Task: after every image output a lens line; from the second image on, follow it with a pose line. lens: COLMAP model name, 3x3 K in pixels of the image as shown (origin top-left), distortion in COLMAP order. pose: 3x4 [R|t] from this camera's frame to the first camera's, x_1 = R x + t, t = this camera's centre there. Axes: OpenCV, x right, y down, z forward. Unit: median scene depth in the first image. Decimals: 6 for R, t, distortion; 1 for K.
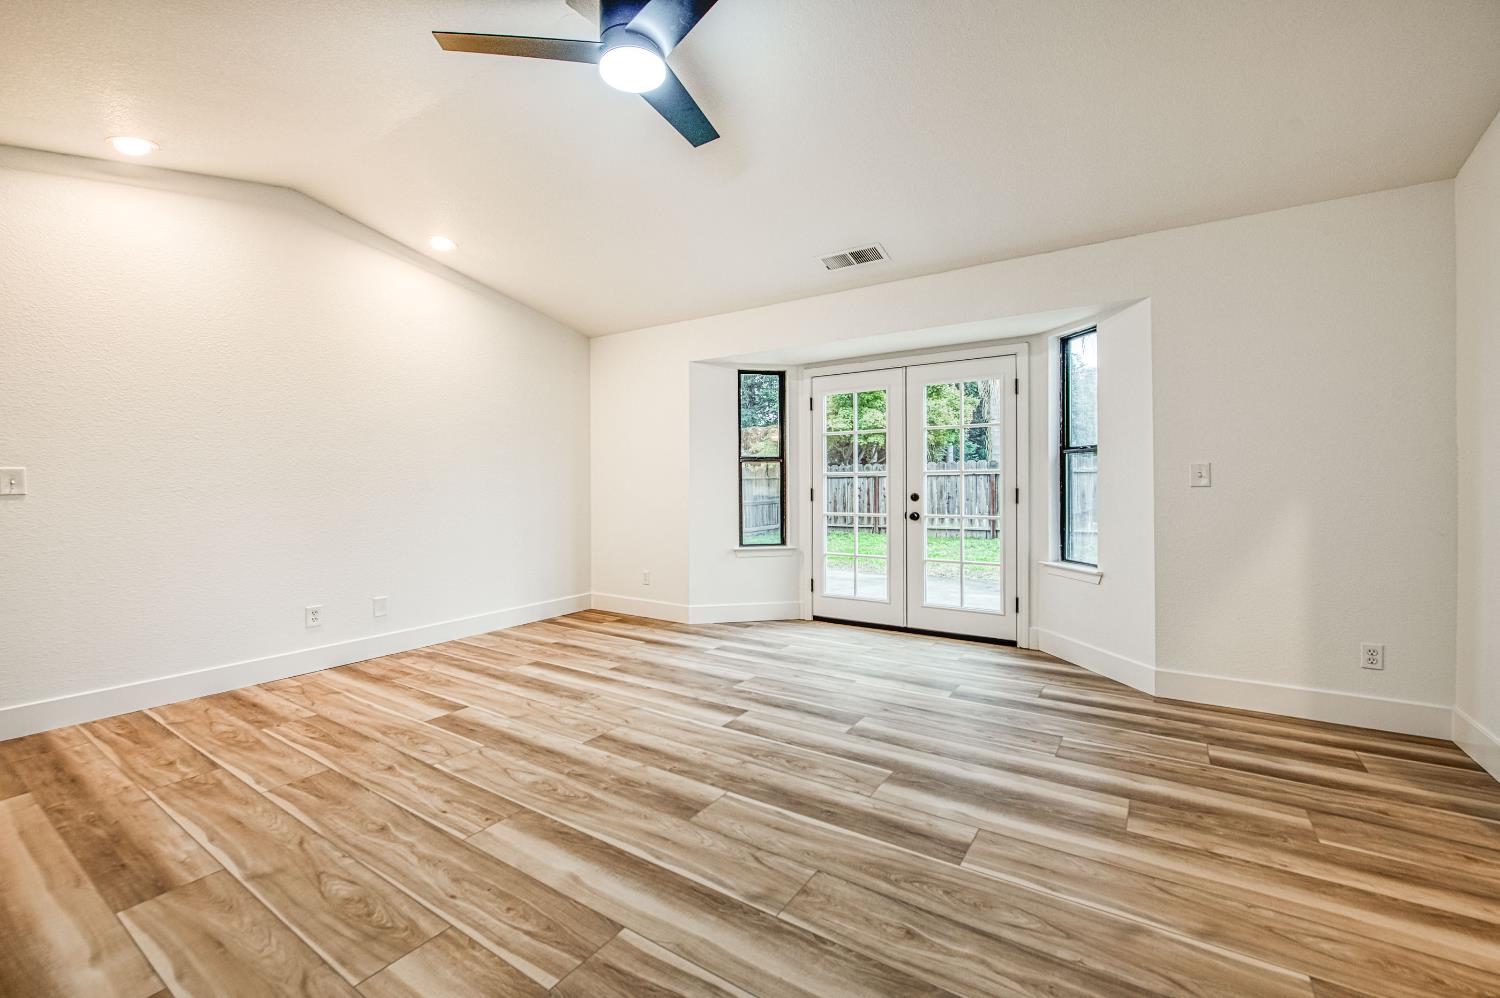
lens RADIAL K [[564.5, 0, 759.4], [0, 564.5, 487.9], [0, 0, 1]] dist [-0.006105, -0.000192]
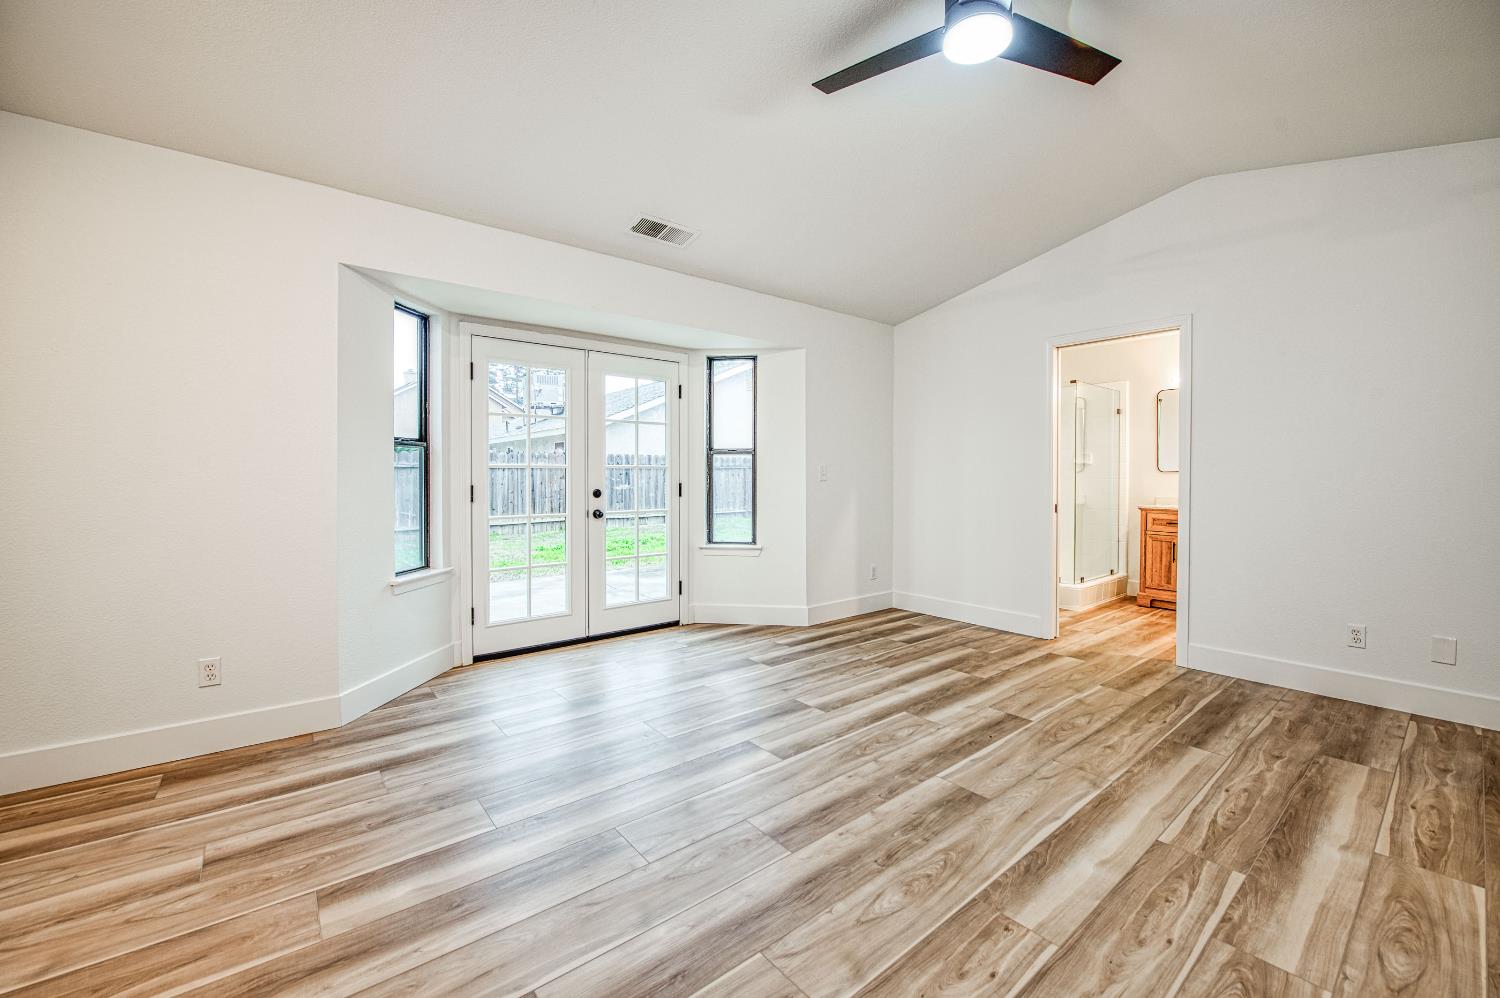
lens RADIAL K [[616.0, 0, 694.2], [0, 616.0, 490.4], [0, 0, 1]] dist [-0.013356, -0.002542]
pose [[0.370626, -0.017415, 0.928619, -1.170841], [0.006555, 0.999848, 0.016135, -0.007518], [-0.928759, 0.000107, 0.370684, 0.923229]]
